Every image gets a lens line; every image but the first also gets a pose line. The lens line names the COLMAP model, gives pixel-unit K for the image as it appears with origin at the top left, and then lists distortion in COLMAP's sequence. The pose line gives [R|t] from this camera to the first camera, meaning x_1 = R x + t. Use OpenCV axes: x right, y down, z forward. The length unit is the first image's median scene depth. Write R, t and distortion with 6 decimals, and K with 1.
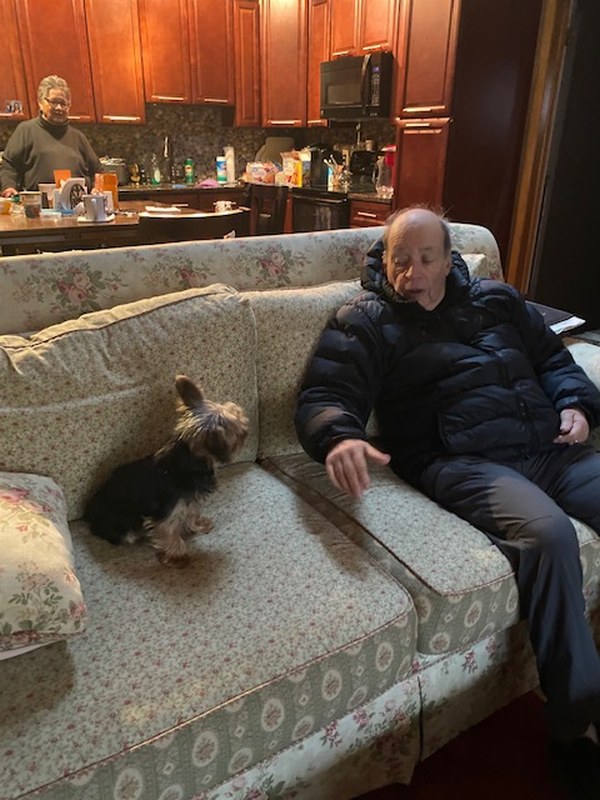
lens RADIAL K [[598.5, 0, 294.5], [0, 598.5, 400.0], [0, 0, 1]] dist [0.000521, -0.007433]
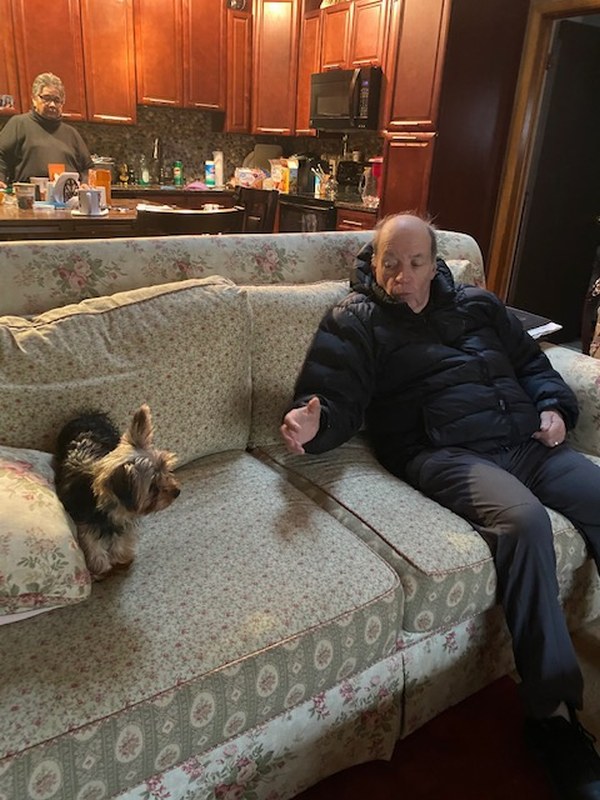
lens RADIAL K [[599.5, 0, 298.0], [0, 599.5, 395.3], [0, 0, 1]] dist [-0.003152, 0.000497]
pose [[0.998523, 0.029187, 0.045818, -0.022583], [-0.028119, 0.999322, -0.023788, 0.026260], [-0.046482, 0.022464, 0.998667, -0.028656]]
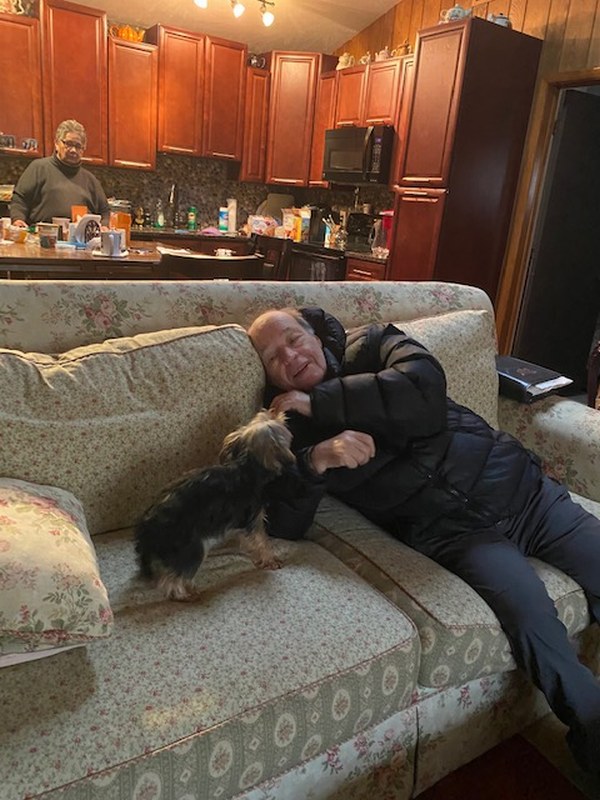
lens RADIAL K [[599.9, 0, 300.0], [0, 599.9, 395.9], [0, 0, 1]] dist [0.003653, -0.009718]
pose [[0.996570, 0.067246, 0.048234, -0.049907], [-0.062434, 0.993505, -0.095130, 0.026244], [-0.054318, 0.091793, 0.994296, -0.039547]]
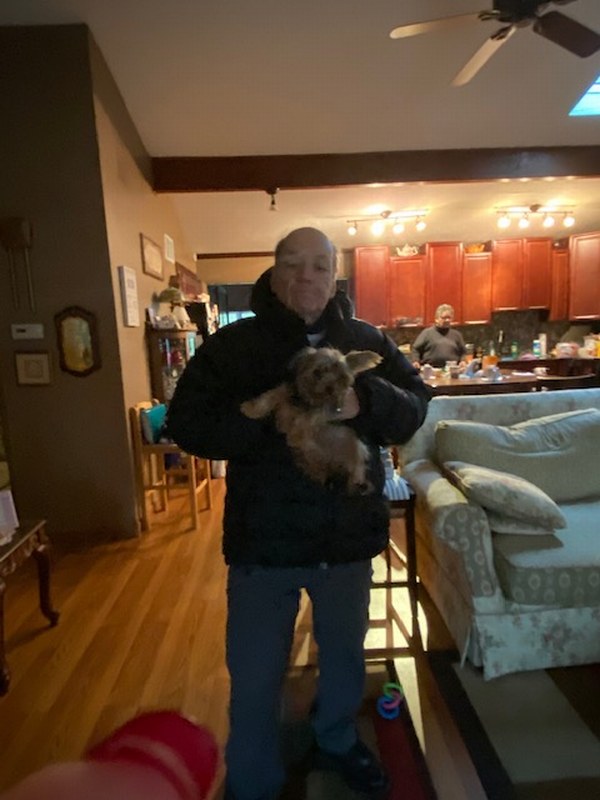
lens RADIAL K [[473.2, 0, 301.6], [0, 473.2, 399.8], [0, 0, 1]] dist [0.054331, -0.058117]
pose [[0.883042, 0.019014, -0.468909, -0.203184], [-0.133968, 0.967815, -0.213042, 0.221866], [0.449767, 0.250944, 0.857168, -0.749526]]
